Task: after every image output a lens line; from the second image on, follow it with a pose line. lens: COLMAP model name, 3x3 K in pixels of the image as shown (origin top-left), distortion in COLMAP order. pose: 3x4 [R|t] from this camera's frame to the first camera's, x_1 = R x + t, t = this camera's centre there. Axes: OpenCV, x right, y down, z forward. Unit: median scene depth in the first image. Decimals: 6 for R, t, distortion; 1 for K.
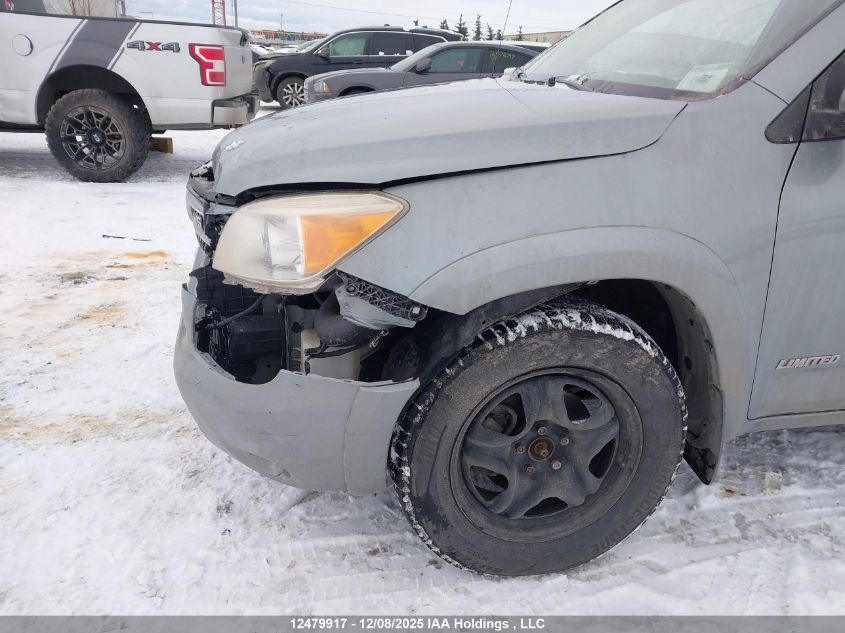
lens RADIAL K [[719.3, 0, 423.5], [0, 719.3, 314.0], [0, 0, 1]] dist [0.012756, -0.011188]
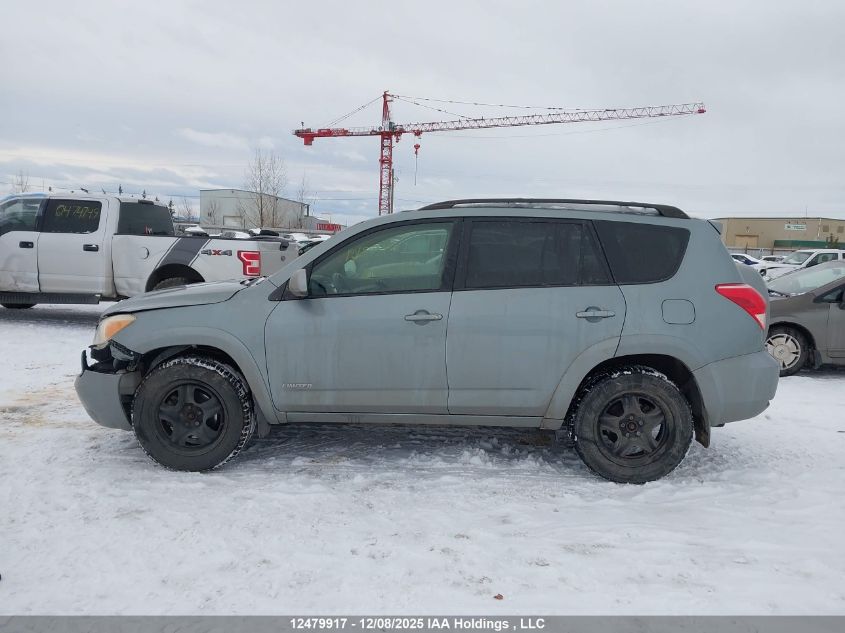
lens RADIAL K [[719.3, 0, 428.4], [0, 719.3, 313.2], [0, 0, 1]] dist [0.012756, -0.011188]
pose [[0.972356, 0.011601, -0.233213, 1.627310], [-0.068773, 0.968690, -0.238556, 0.400618], [0.223144, 0.248001, 0.942710, -1.349772]]
